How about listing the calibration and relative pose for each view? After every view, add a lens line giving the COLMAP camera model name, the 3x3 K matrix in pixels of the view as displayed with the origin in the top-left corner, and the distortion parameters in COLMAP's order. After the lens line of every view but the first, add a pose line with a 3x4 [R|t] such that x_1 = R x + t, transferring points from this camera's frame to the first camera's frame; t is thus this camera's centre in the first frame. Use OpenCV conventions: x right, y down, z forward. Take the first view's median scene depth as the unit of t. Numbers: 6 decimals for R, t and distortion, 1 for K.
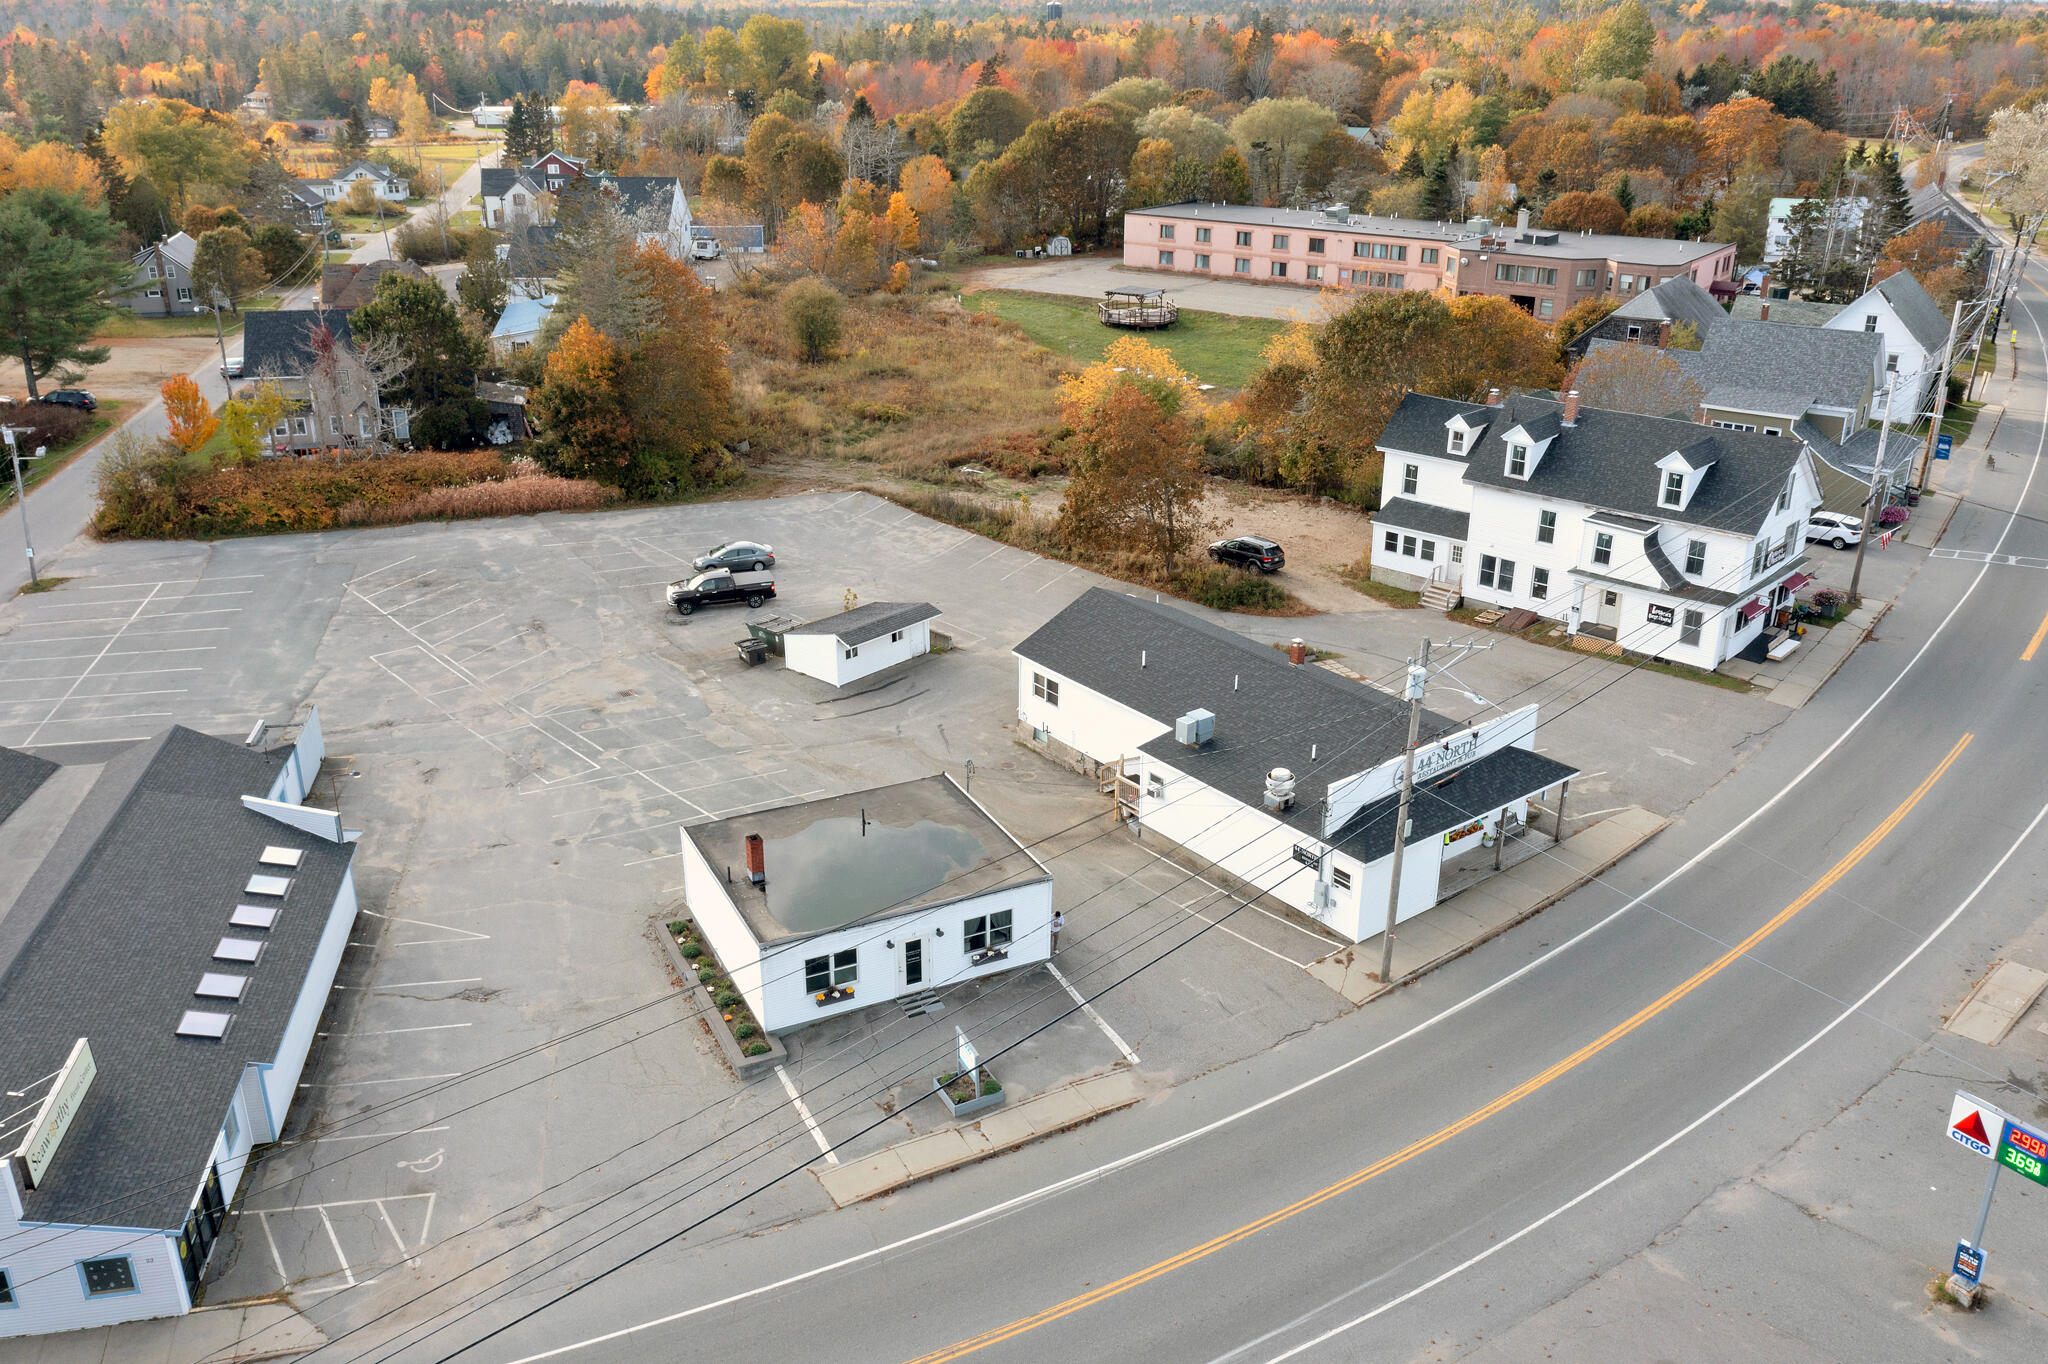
lens RADIAL K [[1654.6, 0, 1025.7], [0, 1654.6, 682.2], [0, 0, 1]] dist [-0.011442, 0.004669]
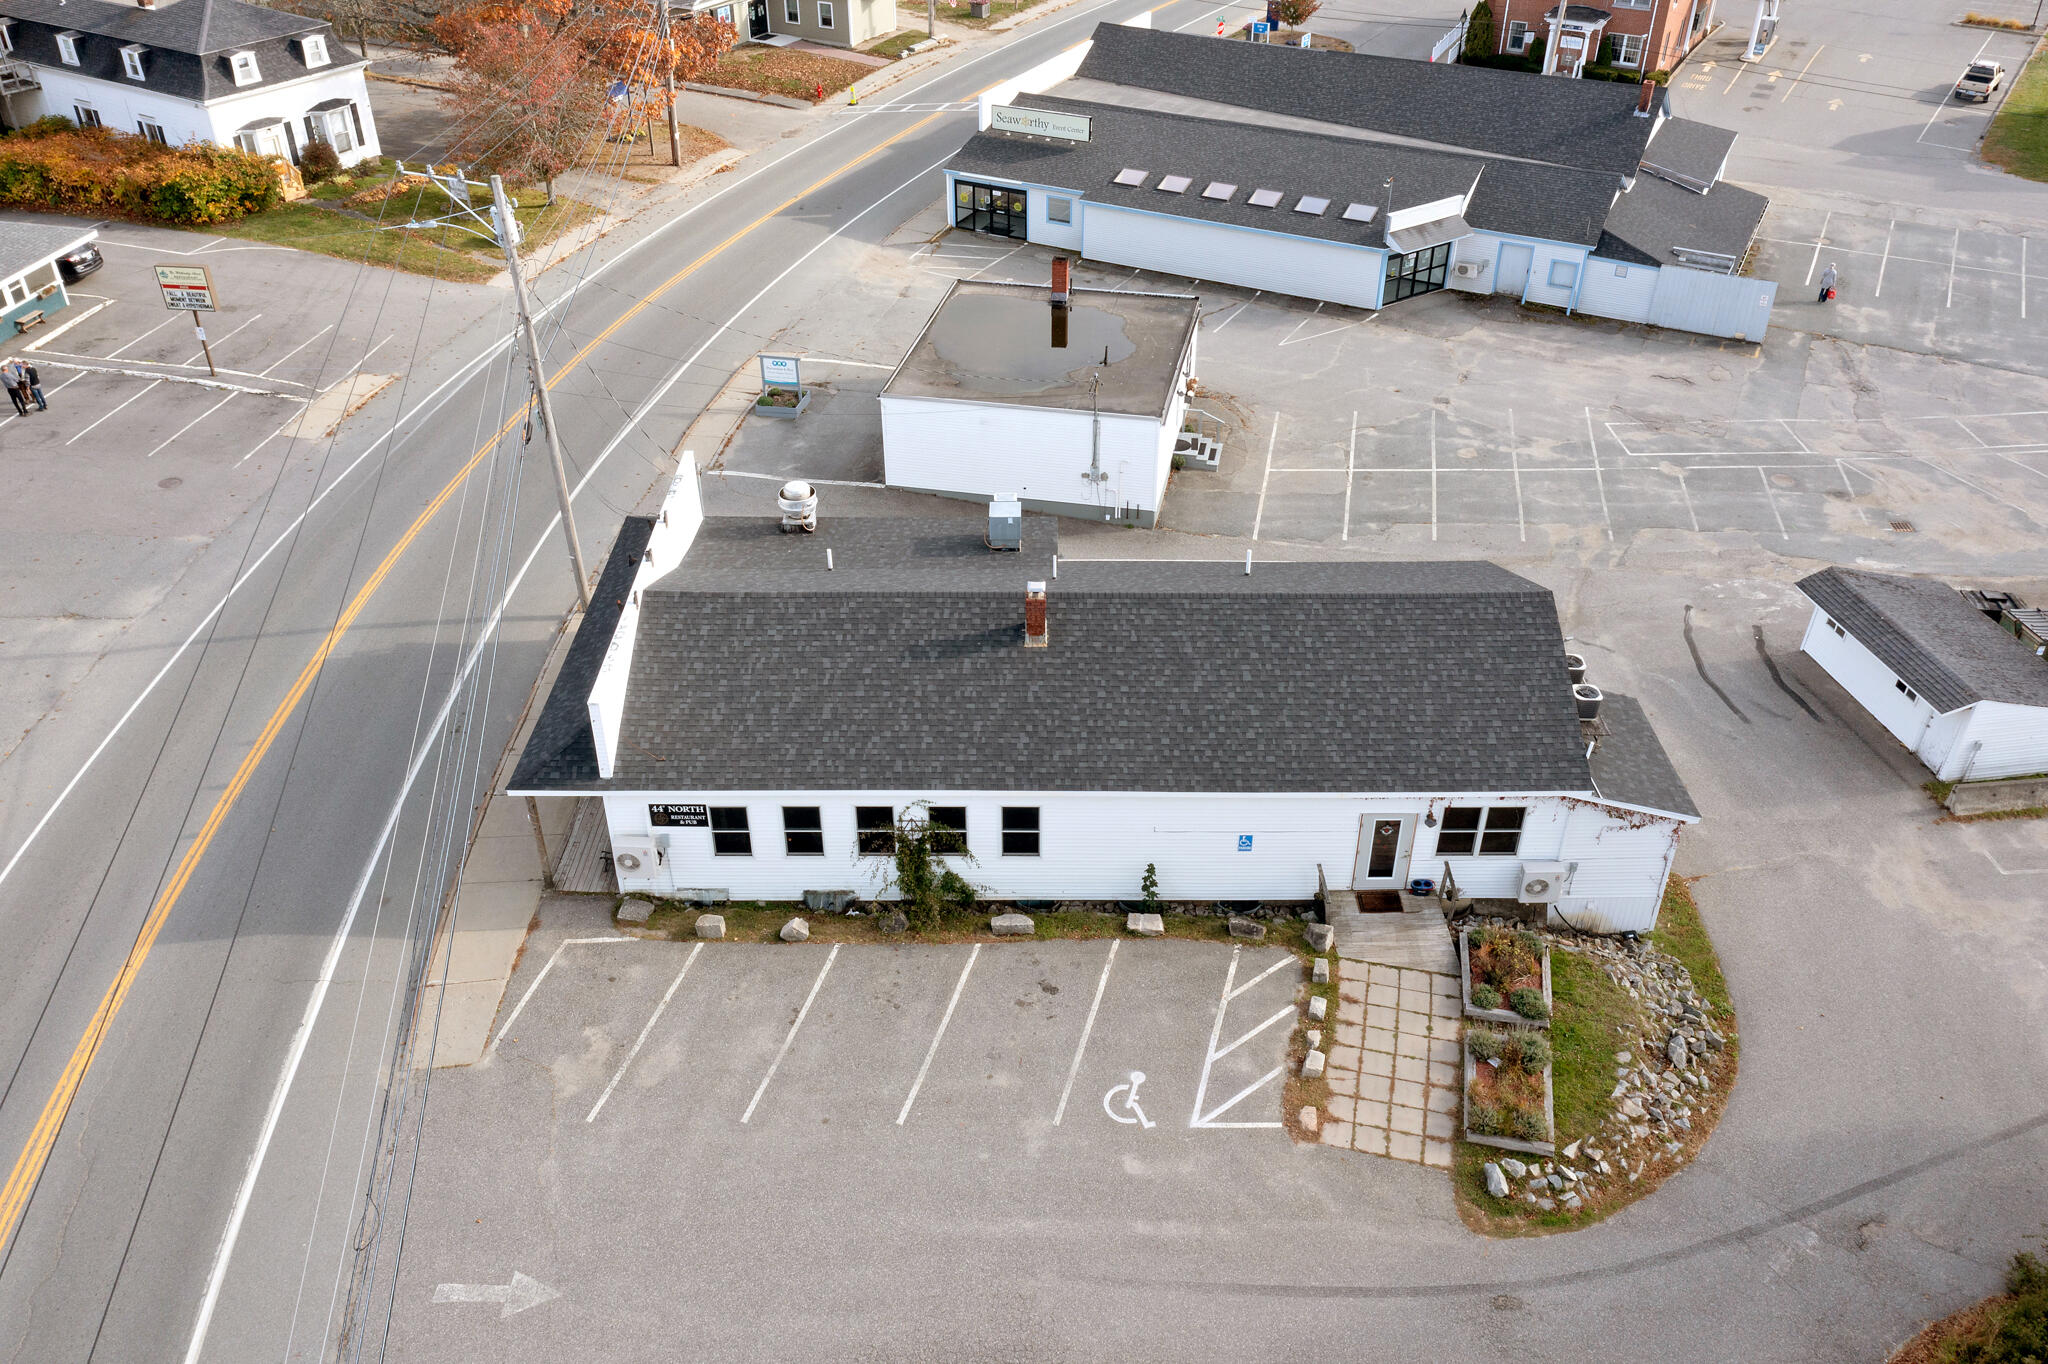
lens RADIAL K [[1627.7, 0, 1026.4], [0, 1627.7, 676.4], [0, 0, 1]] dist [-0.005942, -0.000402]
pose [[-0.617165, 0.440599, -0.651905, 0.446885], [-0.299922, 0.634235, 0.712596, -0.326573], [0.727430, 0.635309, -0.259282, 0.978923]]
